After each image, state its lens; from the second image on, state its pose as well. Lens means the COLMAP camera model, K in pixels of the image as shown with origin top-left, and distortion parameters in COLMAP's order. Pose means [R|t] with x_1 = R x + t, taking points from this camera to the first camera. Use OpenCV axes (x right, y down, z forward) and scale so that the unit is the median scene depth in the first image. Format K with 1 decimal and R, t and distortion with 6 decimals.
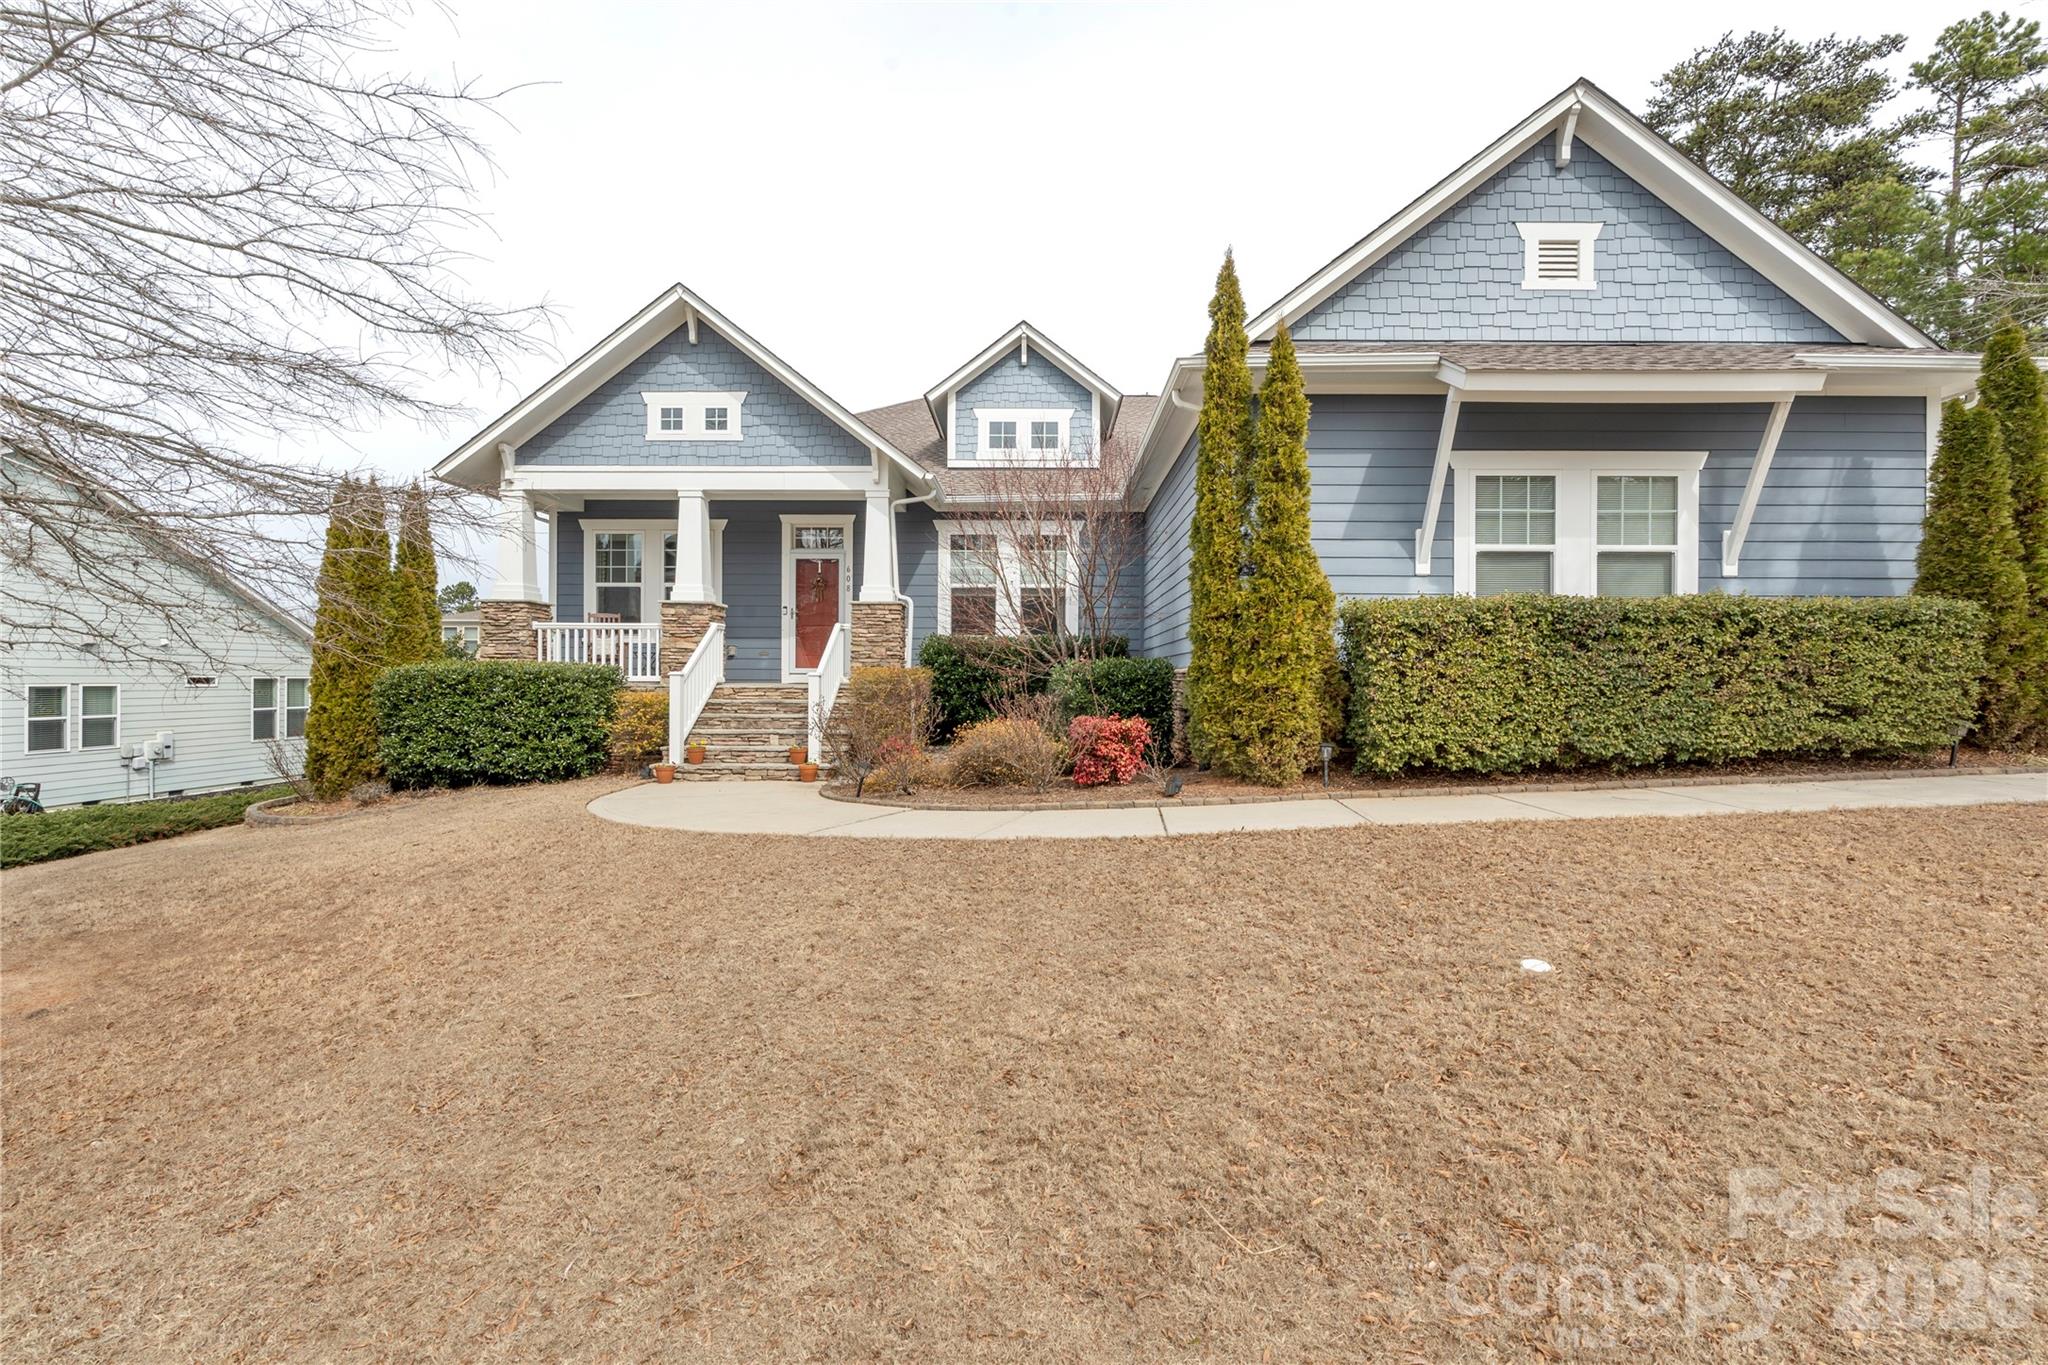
lens RADIAL K [[900.0, 0, 1025.4], [0, 900.0, 670.0], [0, 0, 1]] dist [-0.010728, -0.000020]
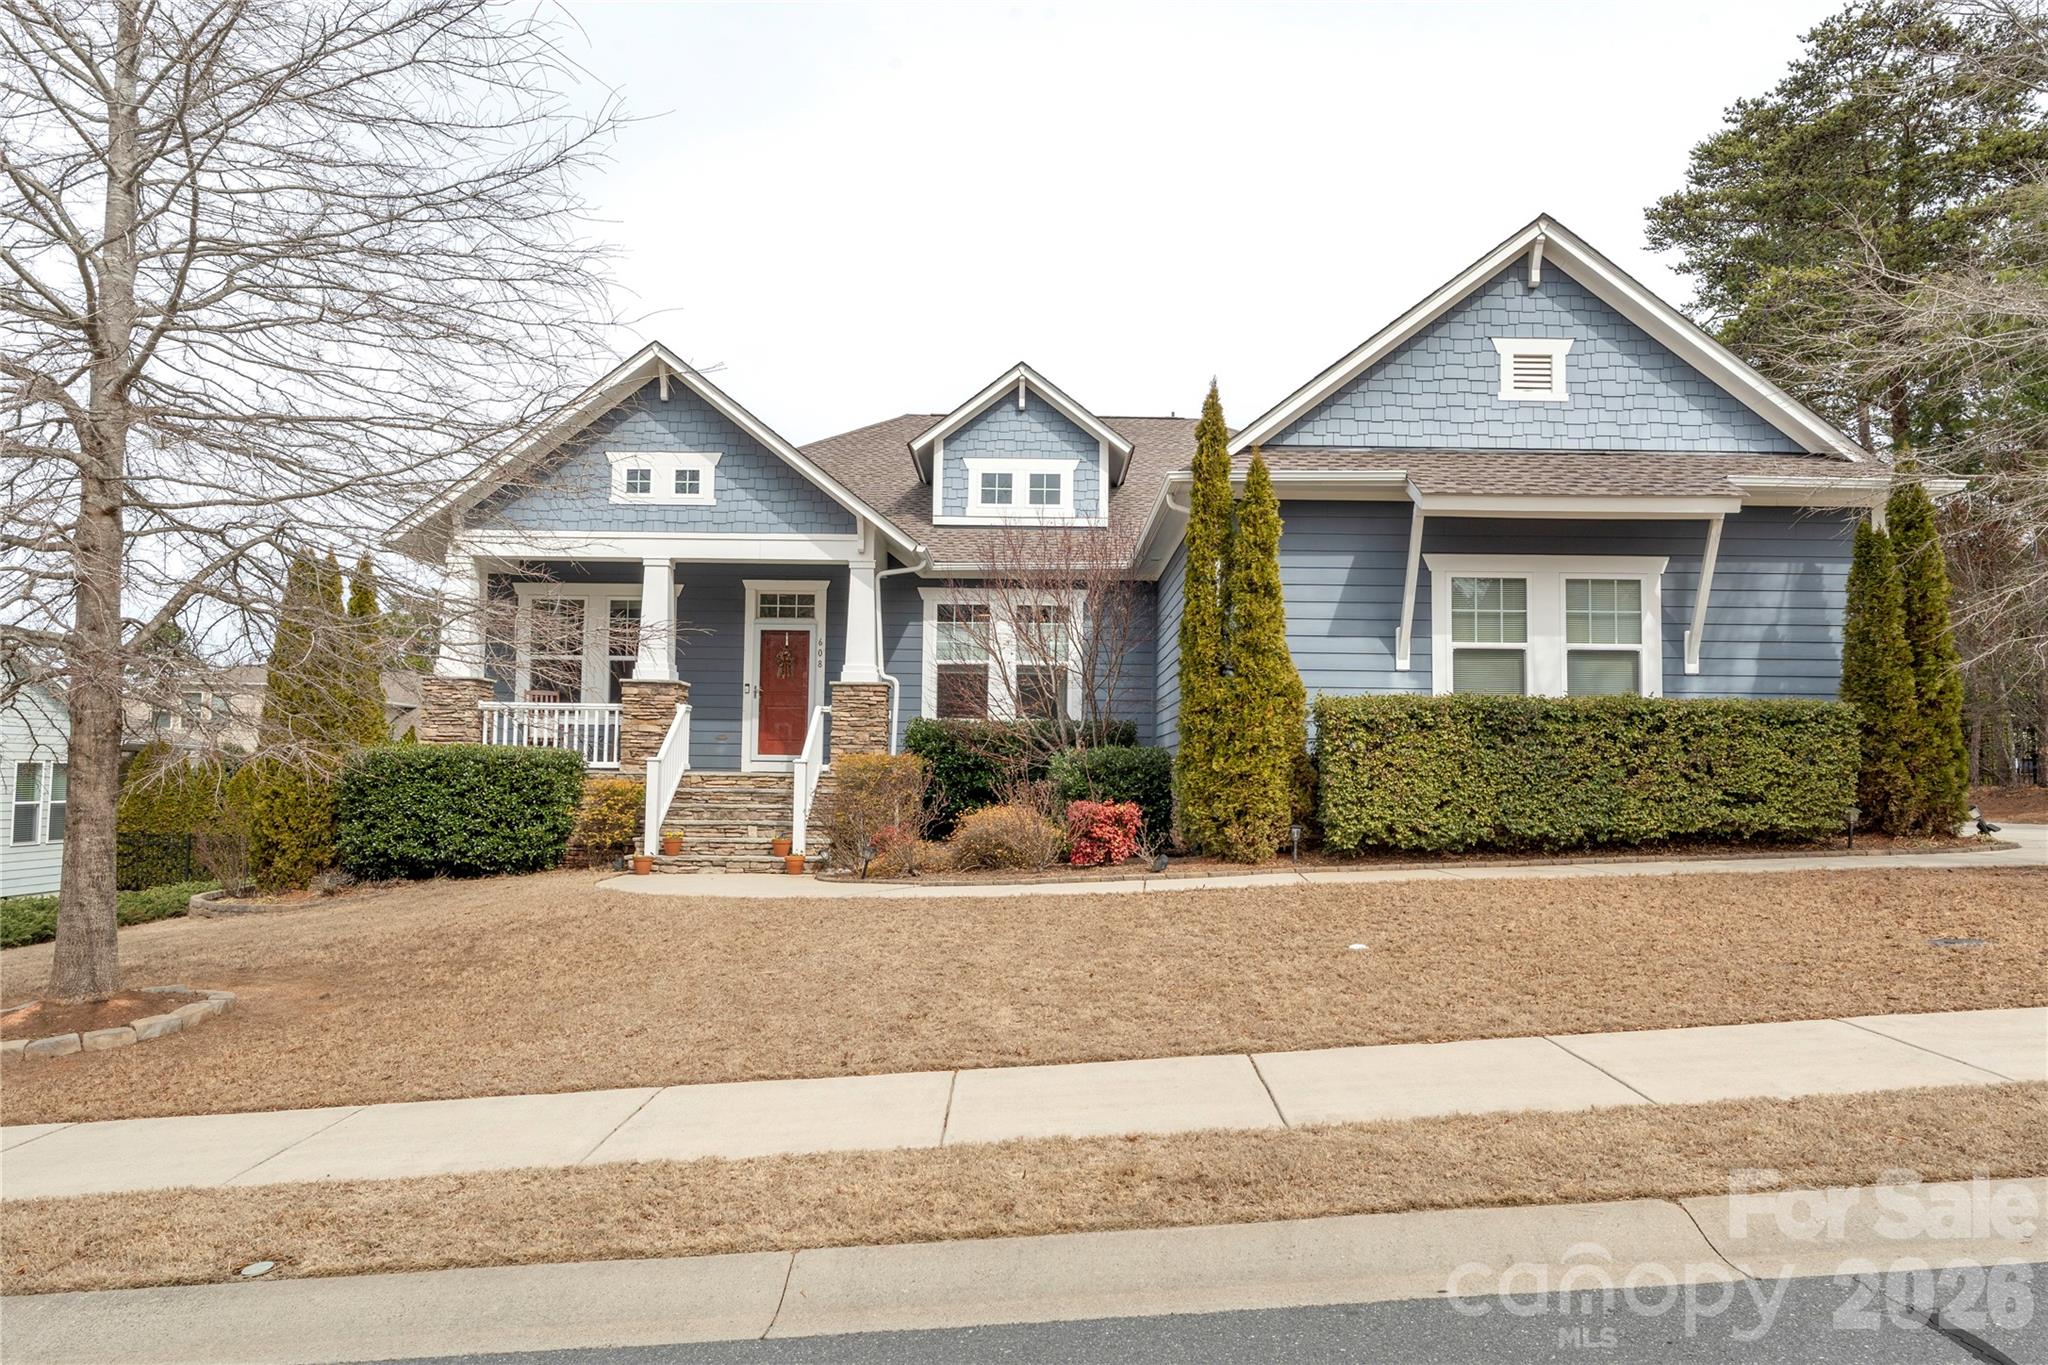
lens RADIAL K [[1398.1, 0, 1030.2], [0, 1398.1, 666.3], [0, 0, 1]] dist [-0.007103, 0.003270]
pose [[0.999873, 0.008481, 0.013476, -0.017516], [-0.007549, 0.997675, -0.067725, 0.003896], [-0.014019, 0.067615, 0.997613, -0.616621]]
